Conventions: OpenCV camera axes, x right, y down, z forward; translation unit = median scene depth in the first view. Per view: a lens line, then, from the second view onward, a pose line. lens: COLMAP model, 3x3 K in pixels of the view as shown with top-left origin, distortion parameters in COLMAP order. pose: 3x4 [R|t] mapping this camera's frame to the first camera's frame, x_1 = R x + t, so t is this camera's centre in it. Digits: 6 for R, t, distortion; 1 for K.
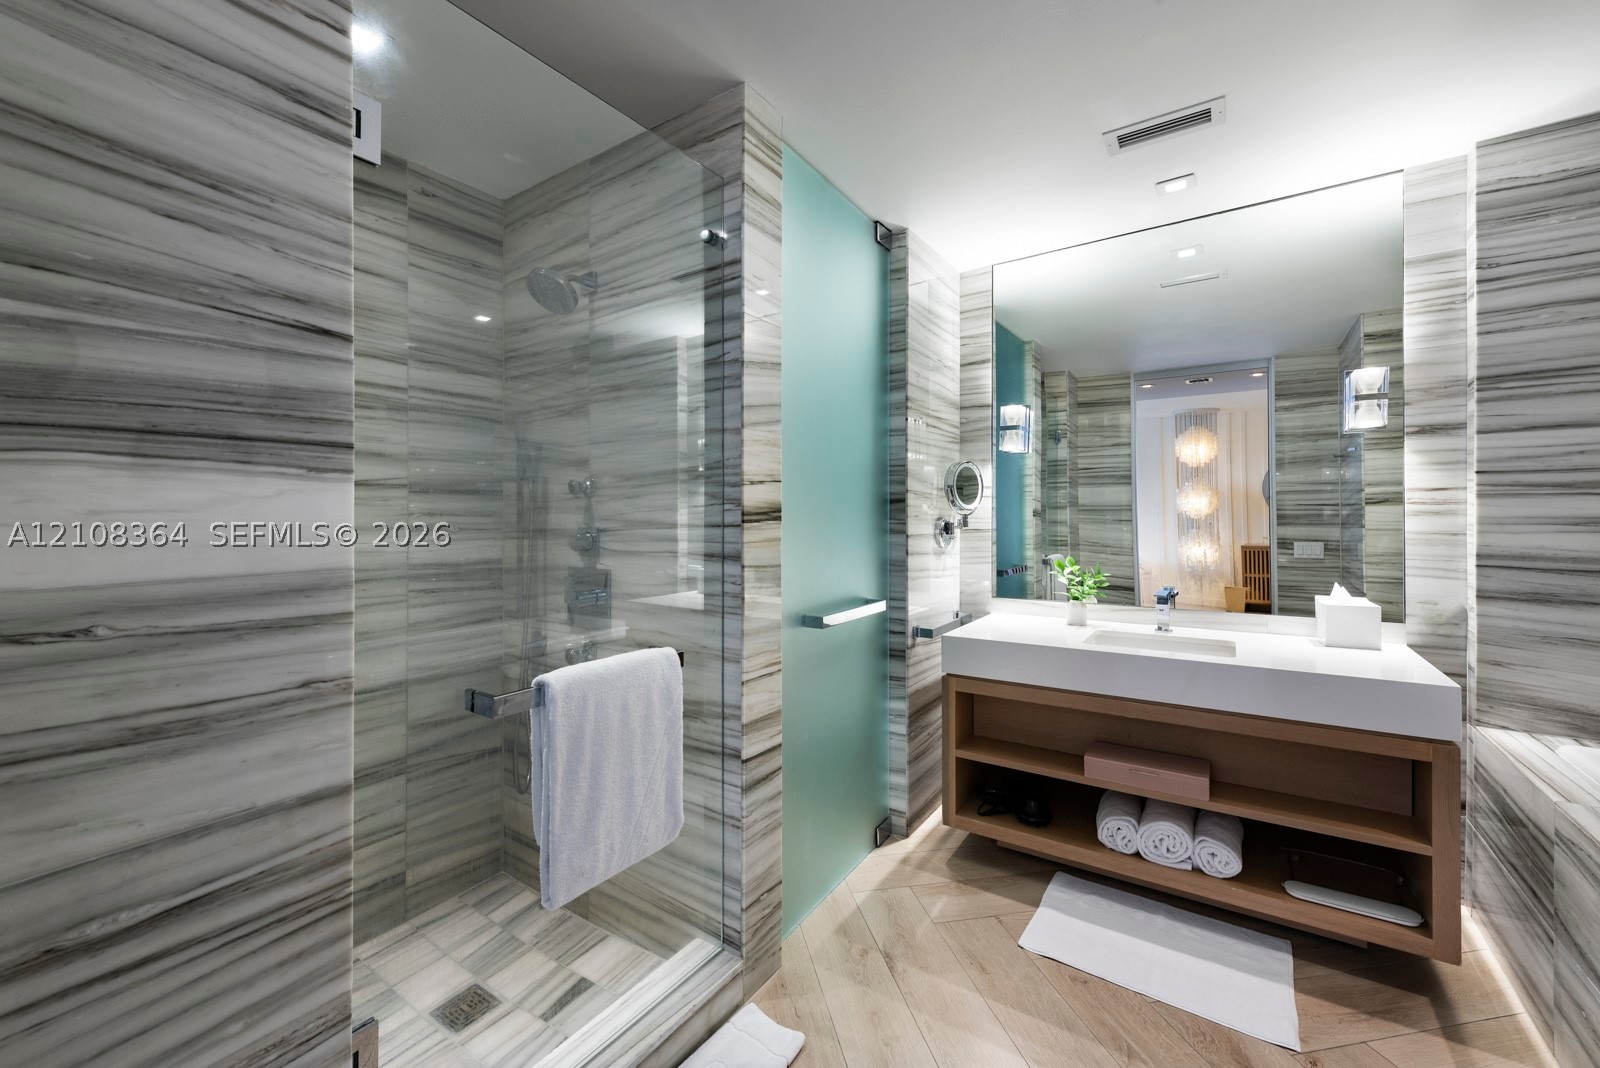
lens RADIAL K [[631.9, 0, 775.7], [0, 631.9, 527.1], [0, 0, 1]] dist [0.002743, -0.002805]
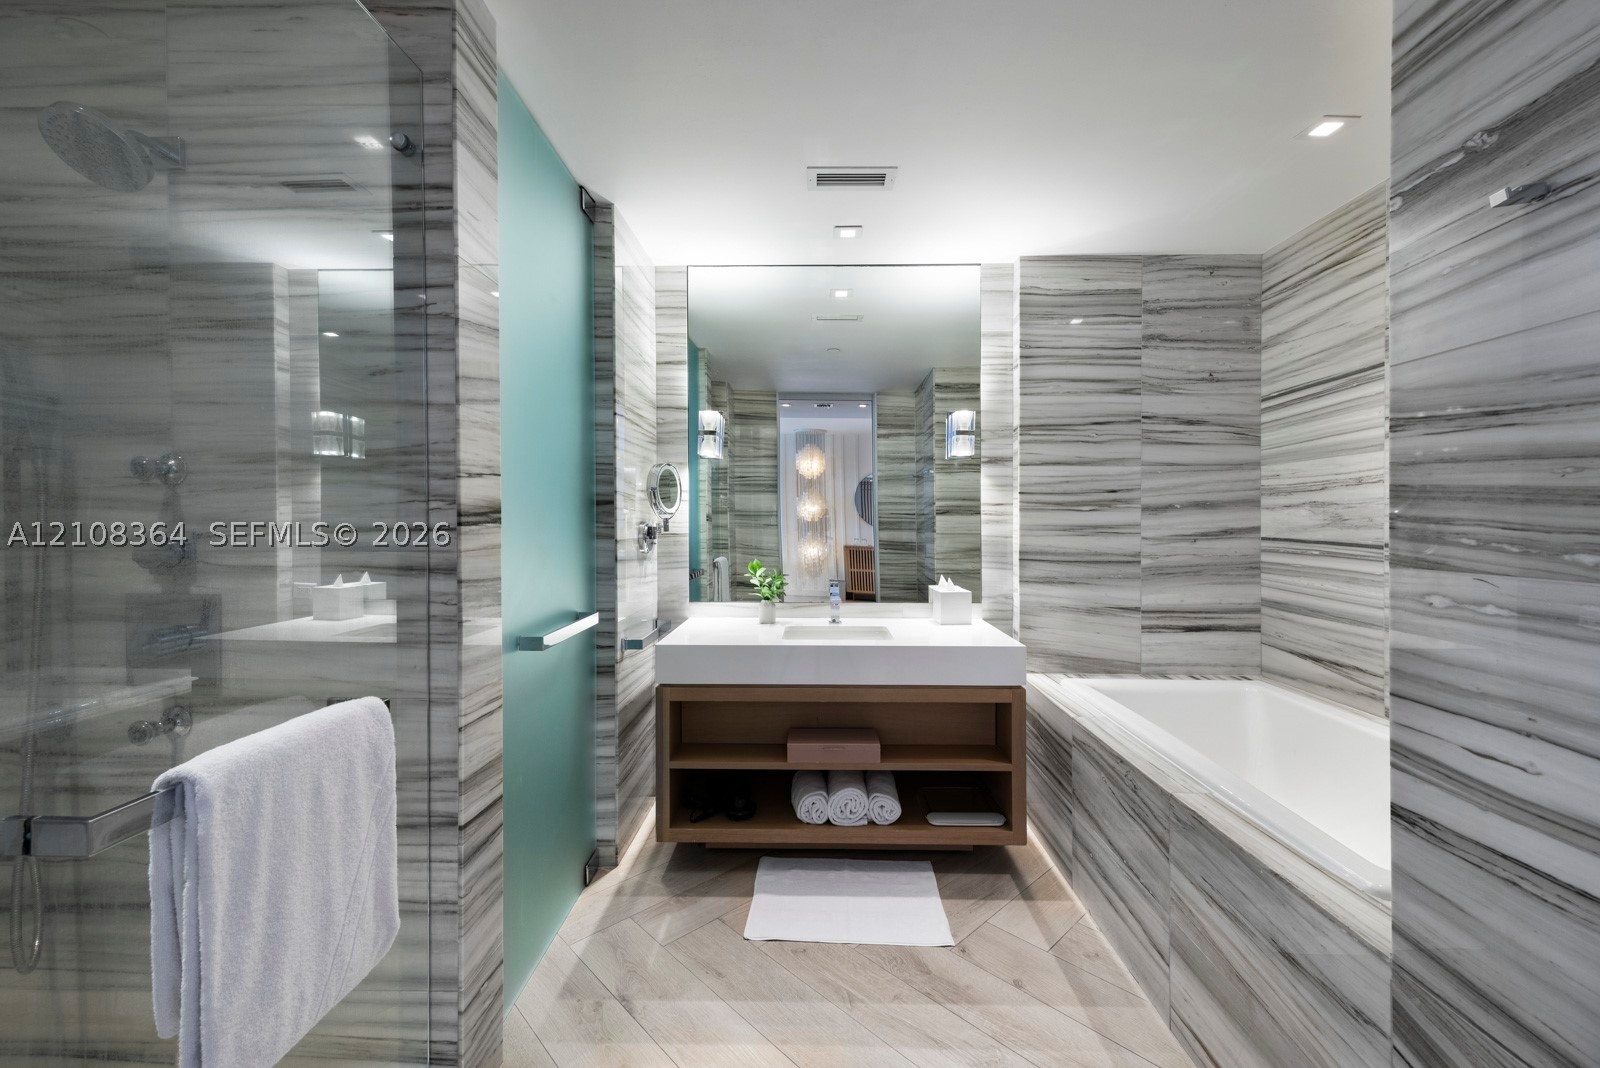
lens RADIAL K [[655.5, 0, 798.4], [0, 655.5, 541.9], [0, 0, 1]] dist [0.009793, -0.009410]
pose [[0.828273, -0.007265, 0.560277, -0.125536], [-0.001916, 0.999873, 0.015798, -0.000218], [-0.560321, -0.014159, 0.828155, 0.069464]]
